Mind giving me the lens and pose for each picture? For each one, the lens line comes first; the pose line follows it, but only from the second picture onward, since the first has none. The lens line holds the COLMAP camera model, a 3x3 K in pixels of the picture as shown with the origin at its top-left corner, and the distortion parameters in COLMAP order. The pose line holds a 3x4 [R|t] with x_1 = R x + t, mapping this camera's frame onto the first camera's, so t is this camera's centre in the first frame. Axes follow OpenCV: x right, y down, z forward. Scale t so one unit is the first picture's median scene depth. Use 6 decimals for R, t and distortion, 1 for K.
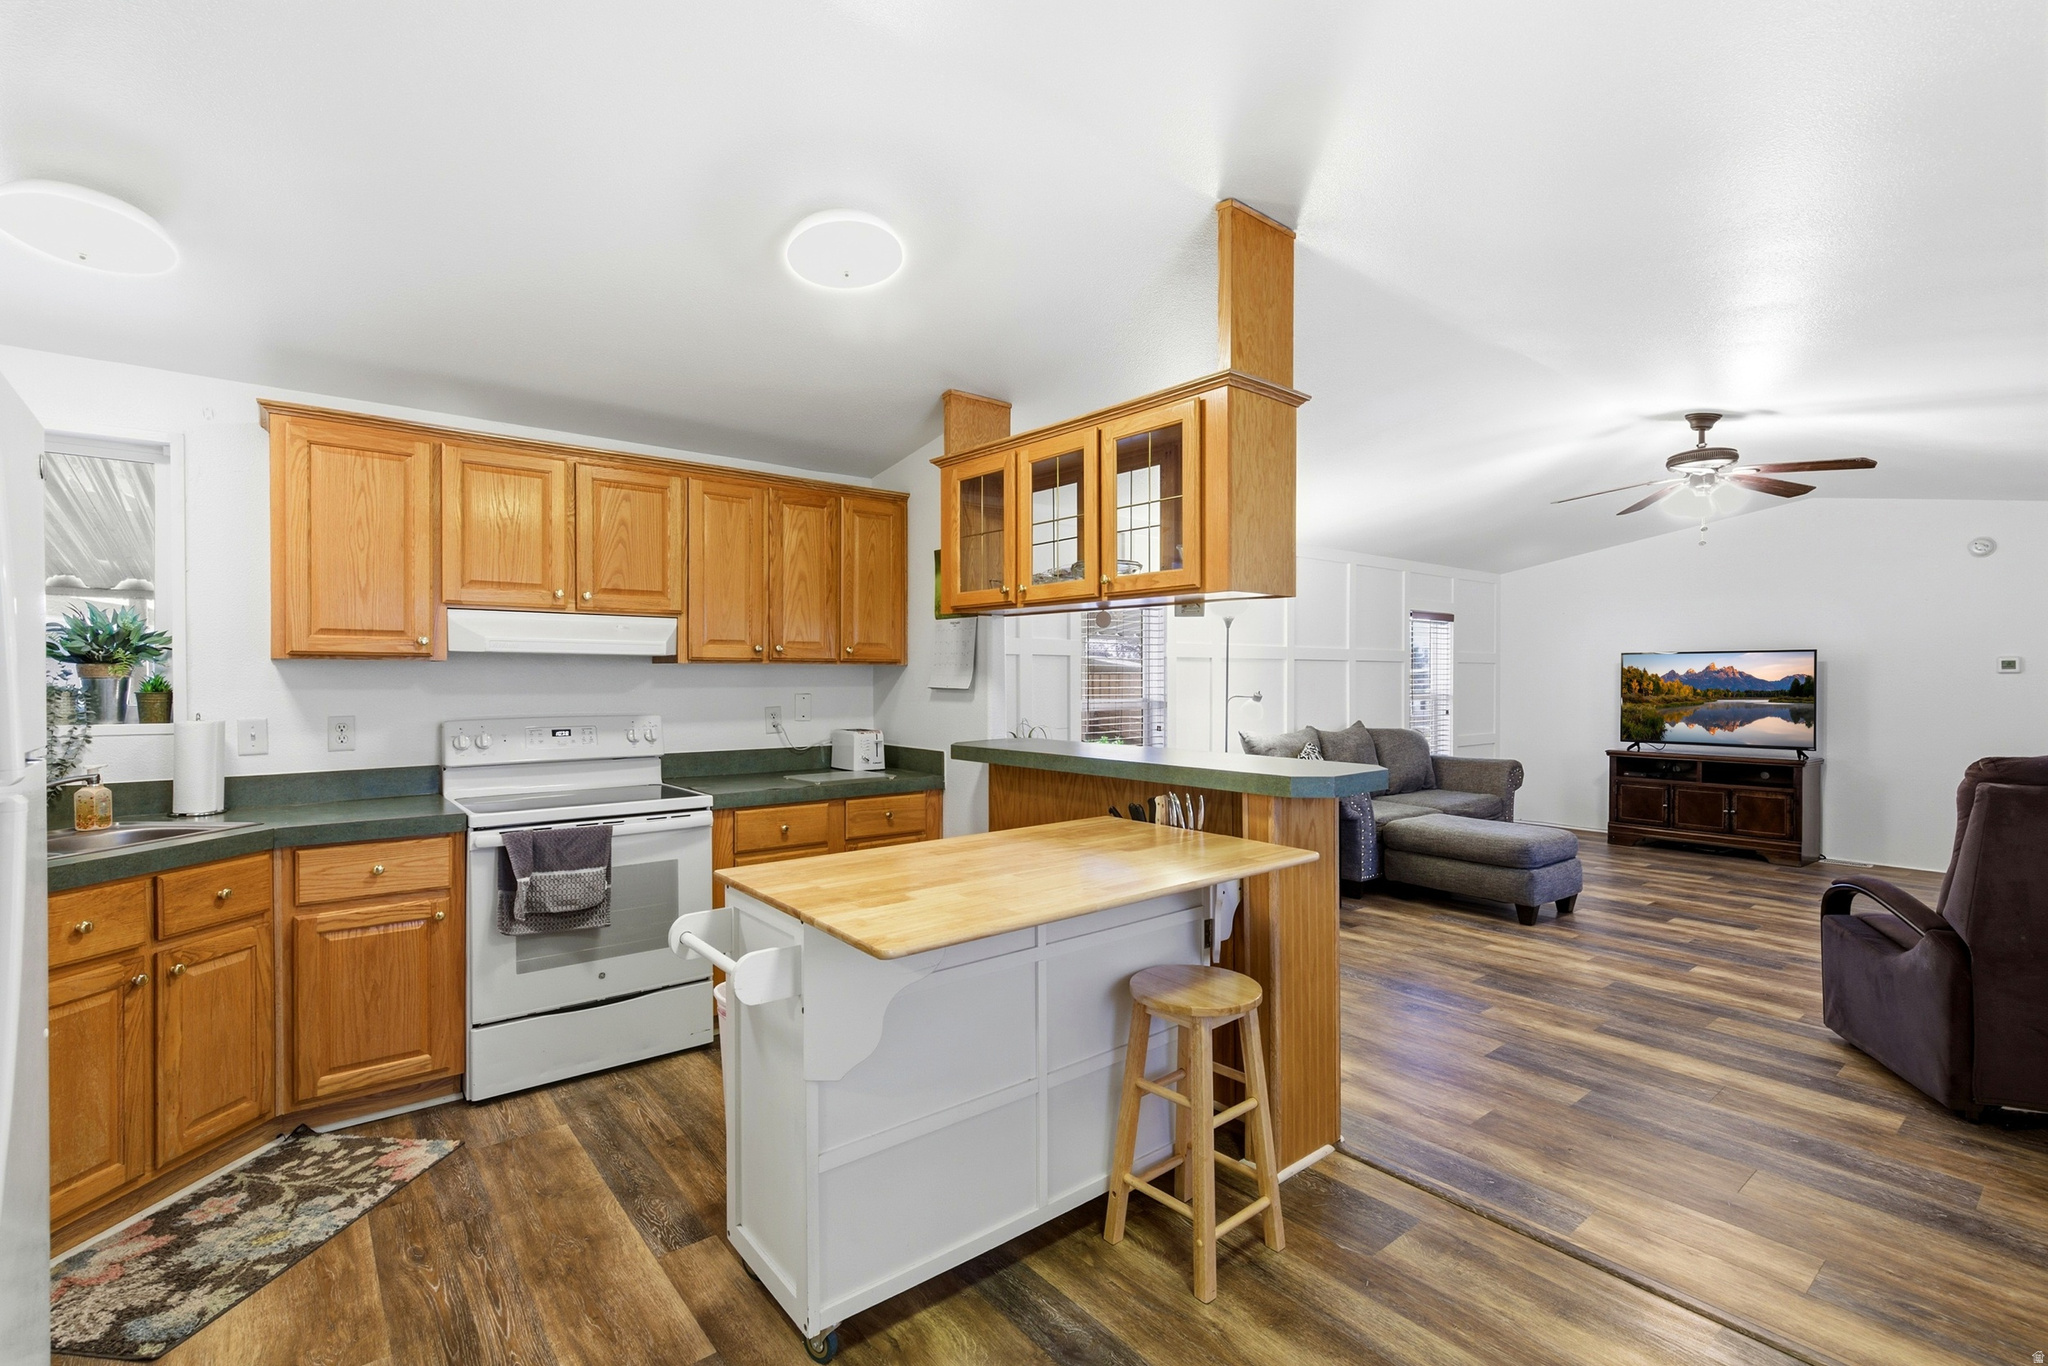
lens RADIAL K [[911.6, 0, 1024.0], [0, 911.6, 683.0], [0, 0, 1]] dist [0.000324, 0.000149]
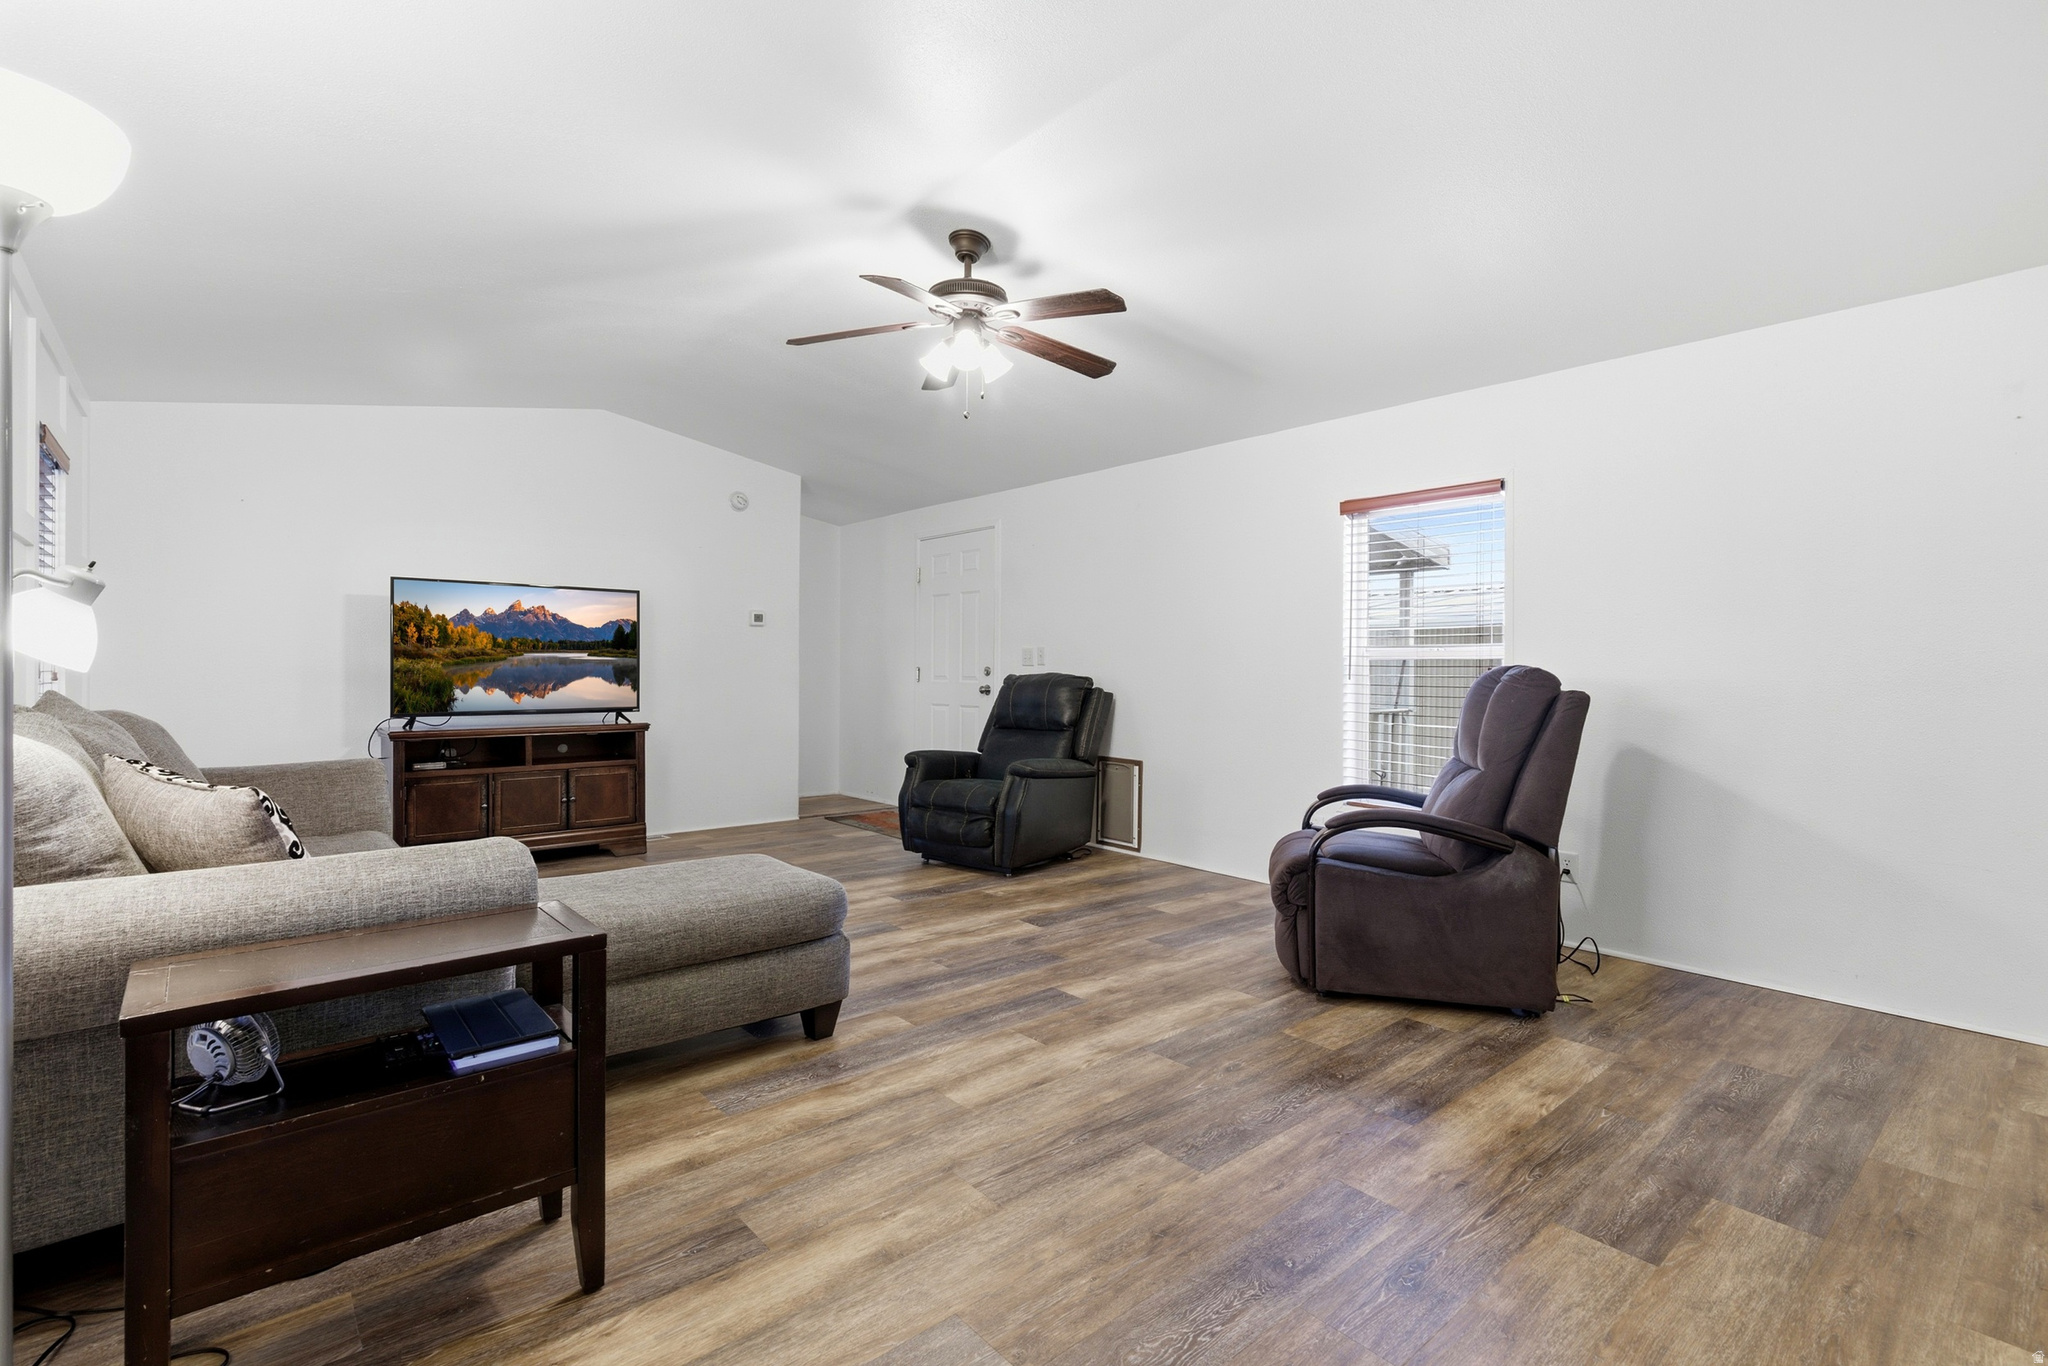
lens RADIAL K [[952.6, 0, 1024.0], [0, 952.6, 683.0], [0, 0, 1]] dist [0.000926, -0.000613]
pose [[-0.027896, -0.007216, 0.999585, -0.004114], [0.004181, 0.999964, 0.007336, 0.040950], [-0.999602, 0.004384, -0.027864, 0.674837]]
